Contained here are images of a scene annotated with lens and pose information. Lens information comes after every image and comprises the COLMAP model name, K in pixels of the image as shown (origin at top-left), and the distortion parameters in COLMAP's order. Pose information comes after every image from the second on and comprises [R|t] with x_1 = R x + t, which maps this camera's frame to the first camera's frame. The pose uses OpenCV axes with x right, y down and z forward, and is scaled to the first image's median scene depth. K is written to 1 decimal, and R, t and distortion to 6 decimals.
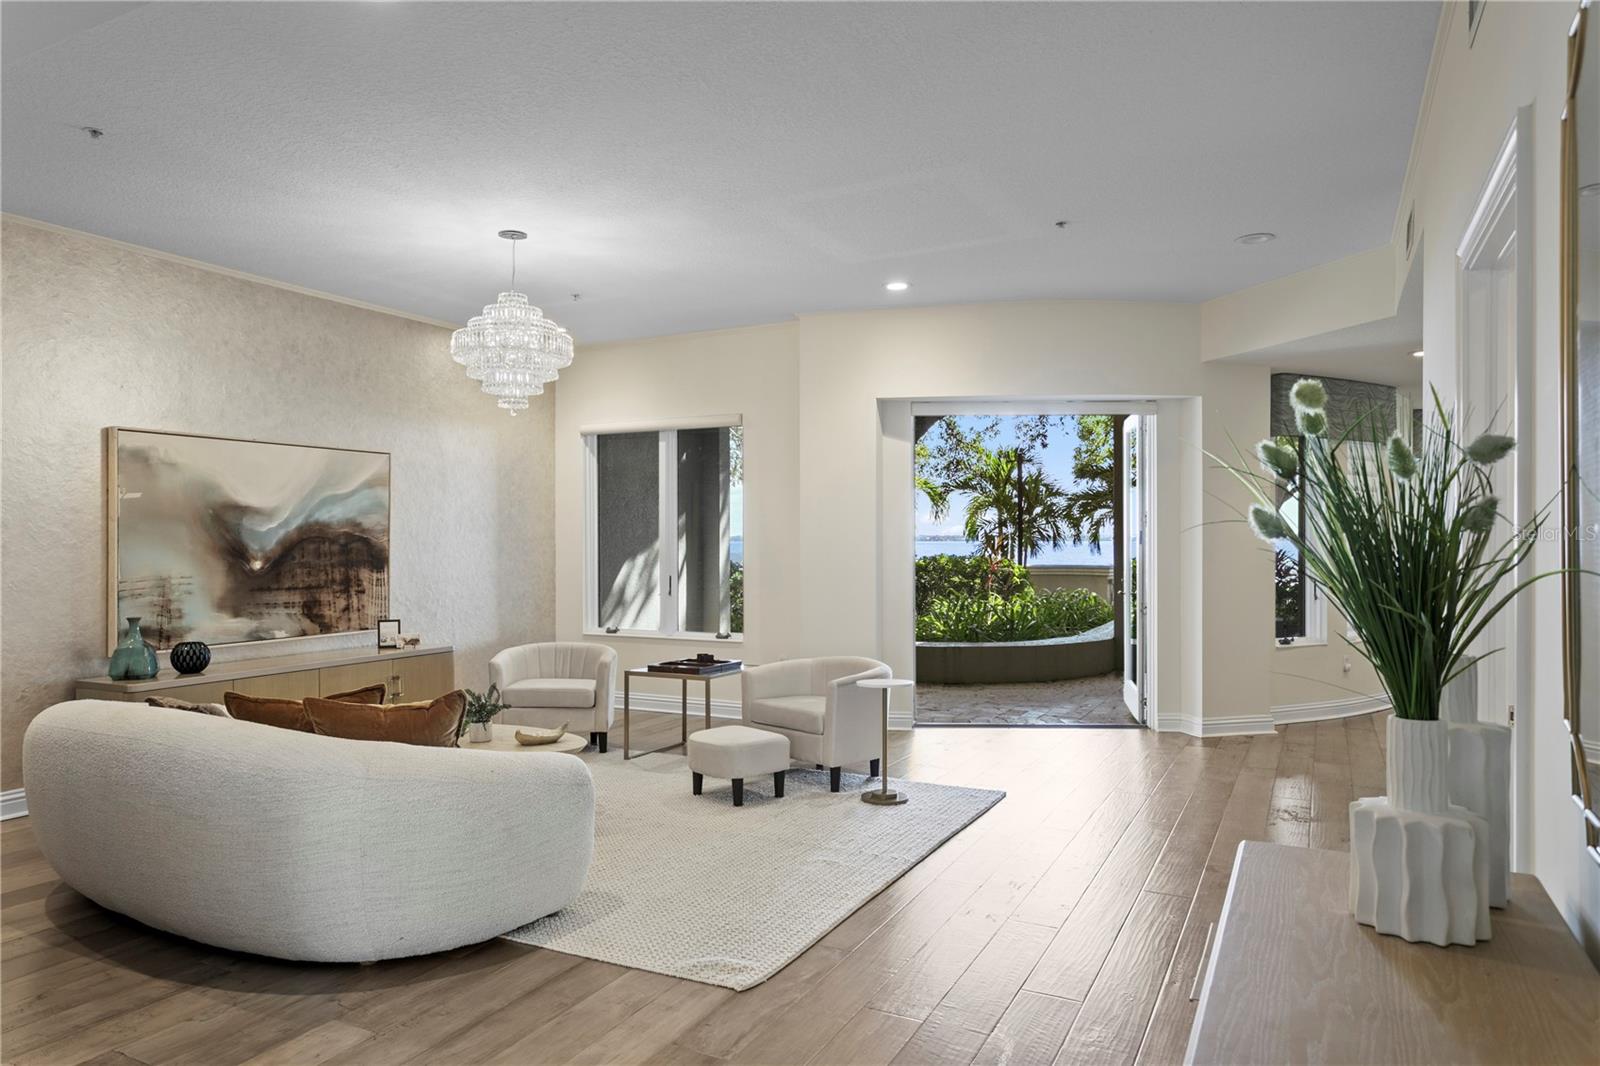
lens RADIAL K [[1015.5, 0, 797.7], [0, 1015.5, 549.9], [0, 0, 1]] dist [0.001009, 0.000271]
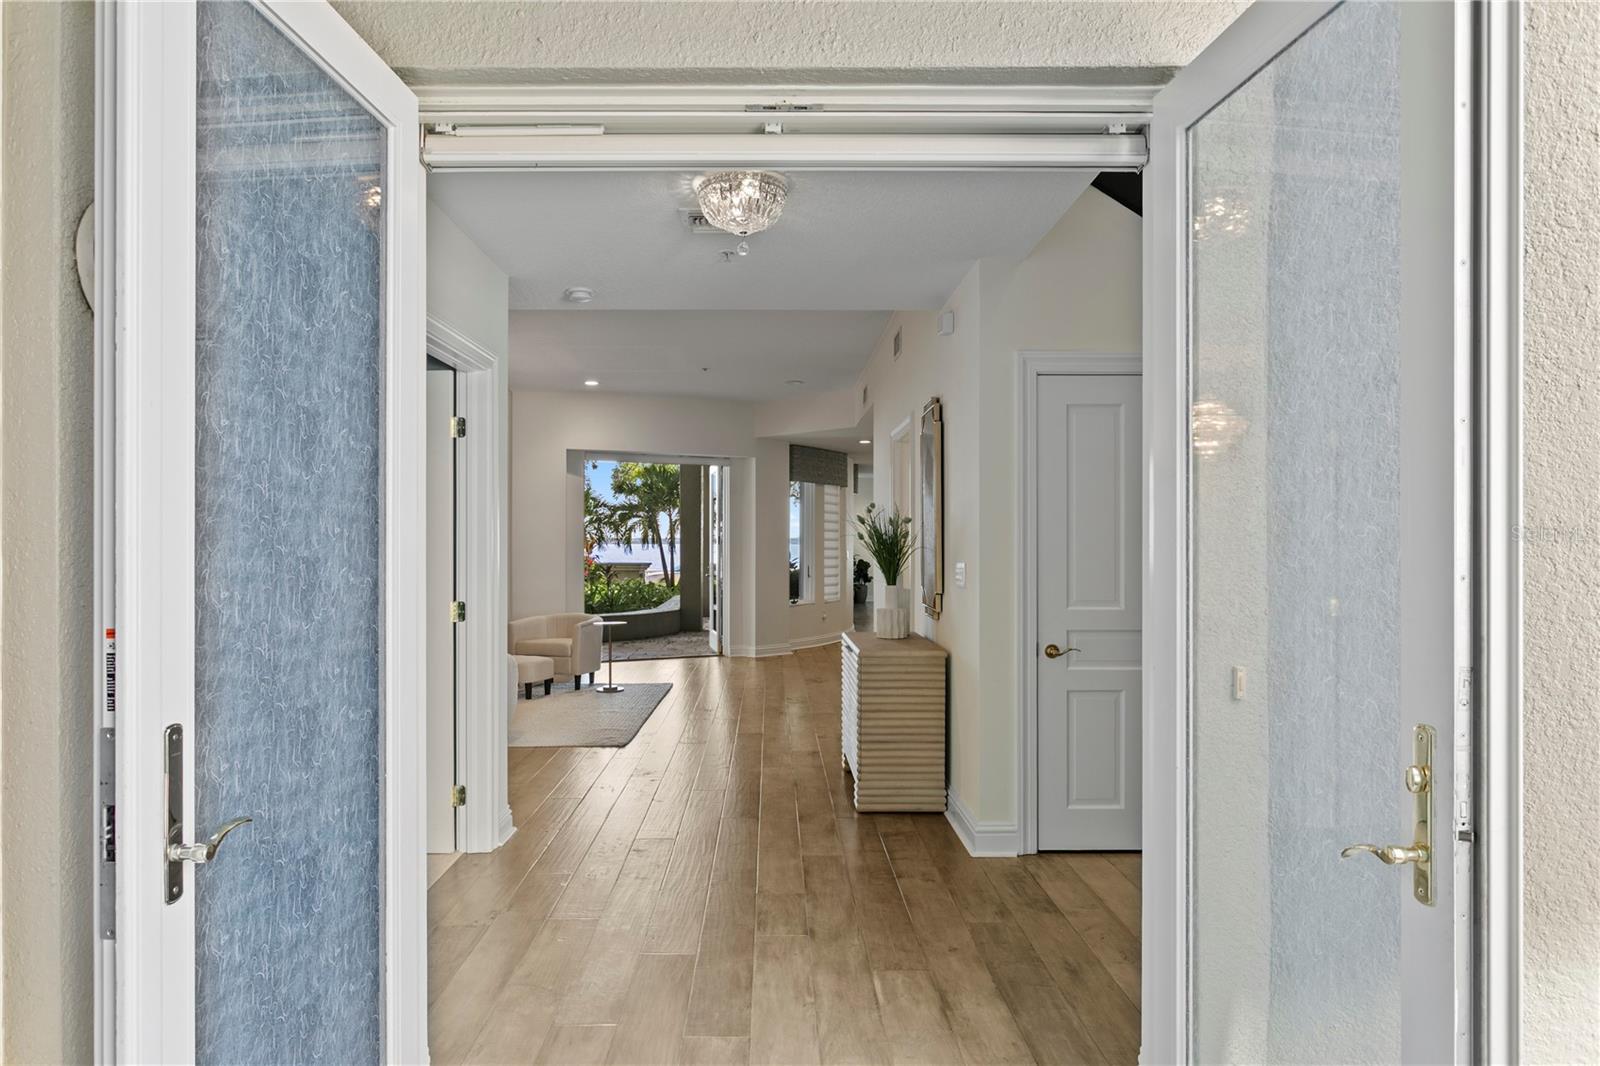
lens RADIAL K [[977.3, 0, 792.3], [0, 977.3, 539.3], [0, 0, 1]] dist [0.003141, 0.001892]
pose [[0.875481, 0.001945, 0.483249, -0.363512], [0.004462, 0.999917, -0.012108, 0.006698], [-0.483232, 0.012757, 0.875399, -0.498136]]
